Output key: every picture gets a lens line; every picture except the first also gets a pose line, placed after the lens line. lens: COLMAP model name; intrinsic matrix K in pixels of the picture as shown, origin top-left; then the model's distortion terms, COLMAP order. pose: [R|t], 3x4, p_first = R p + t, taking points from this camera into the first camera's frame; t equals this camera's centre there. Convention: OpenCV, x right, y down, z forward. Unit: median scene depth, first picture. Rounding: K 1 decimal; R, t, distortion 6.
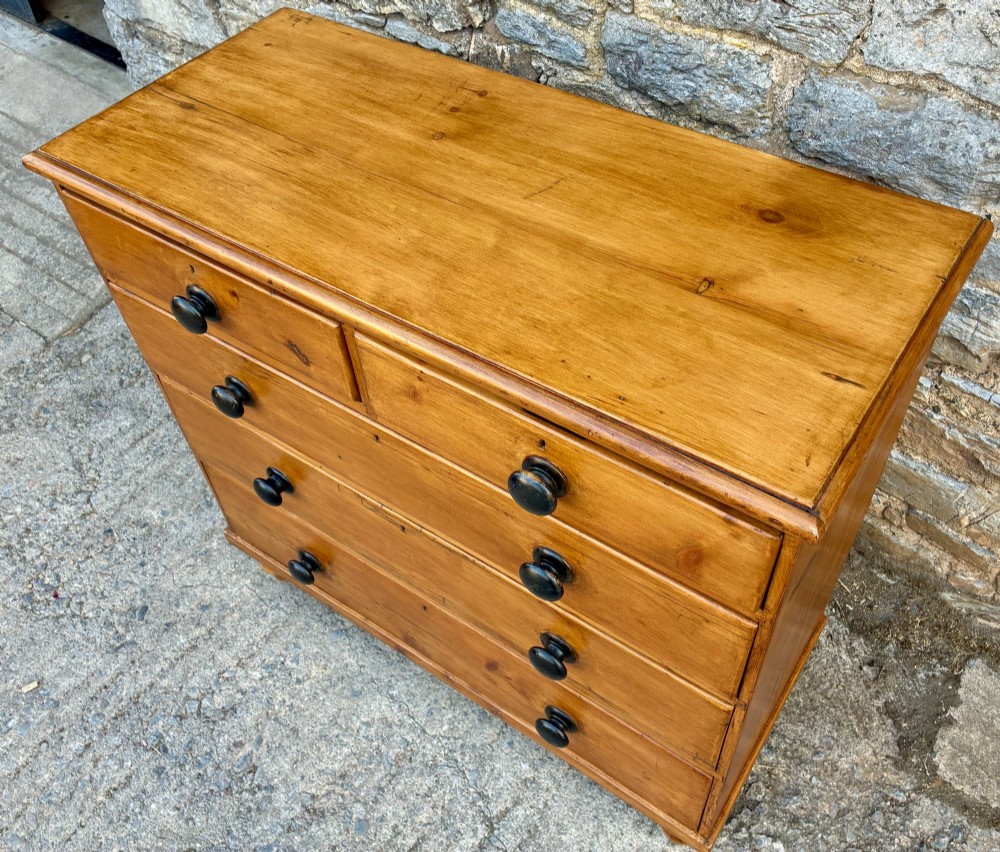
lens RADIAL K [[909.5, 0, 518.4], [0, 909.5, 407.0], [0, 0, 1]] dist [0.039378, -0.043251]
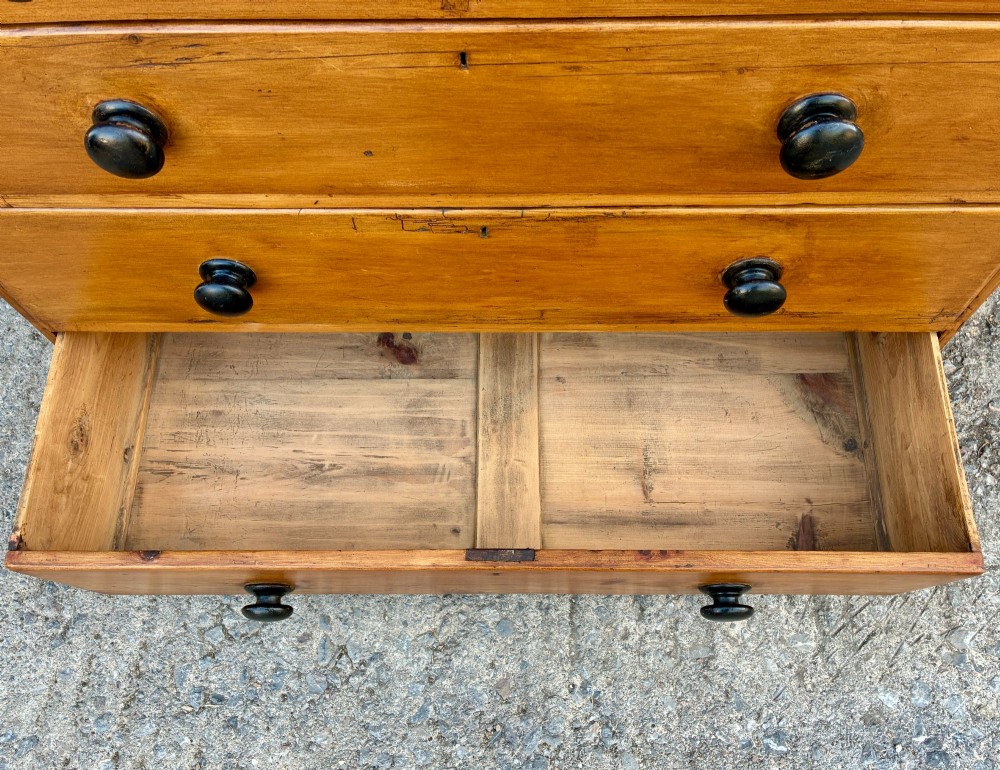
lens RADIAL K [[825.8, 0, 512.1], [0, 825.8, 396.4], [0, 0, 1]] dist [0.054088, -0.072276]
pose [[0.831864, -0.488143, 0.264044, -0.265725], [0.403930, 0.858803, 0.315114, 0.045721], [-0.380582, -0.155477, 0.911583, 0.350893]]
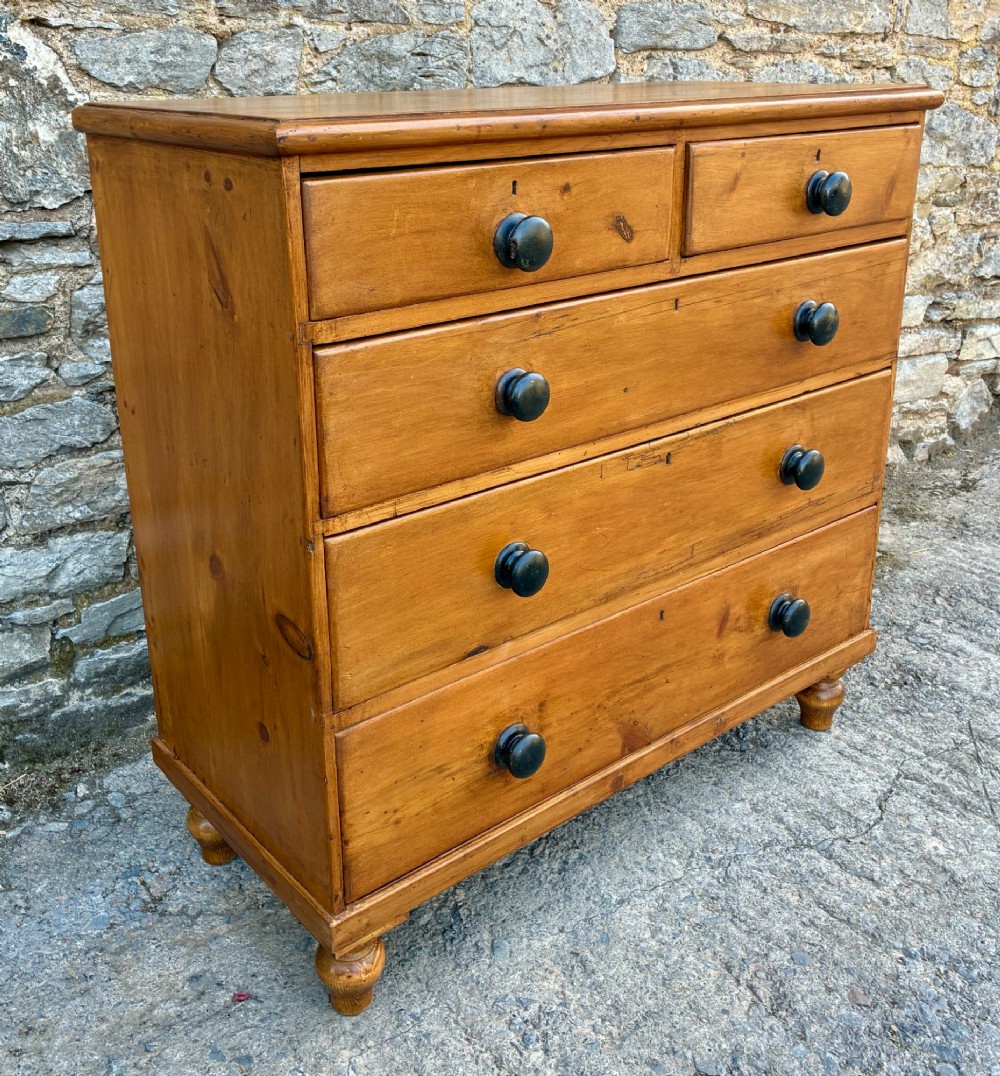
lens RADIAL K [[1142.7, 0, 473.4], [0, 1142.7, 423.8], [0, 0, 1]] dist [0.011556, 0.018917]
pose [[0.285207, -0.256097, 0.923618, -0.989854], [0.712326, 0.701386, -0.025484, 0.000946], [-0.641287, 0.665186, 0.382465, 0.545821]]
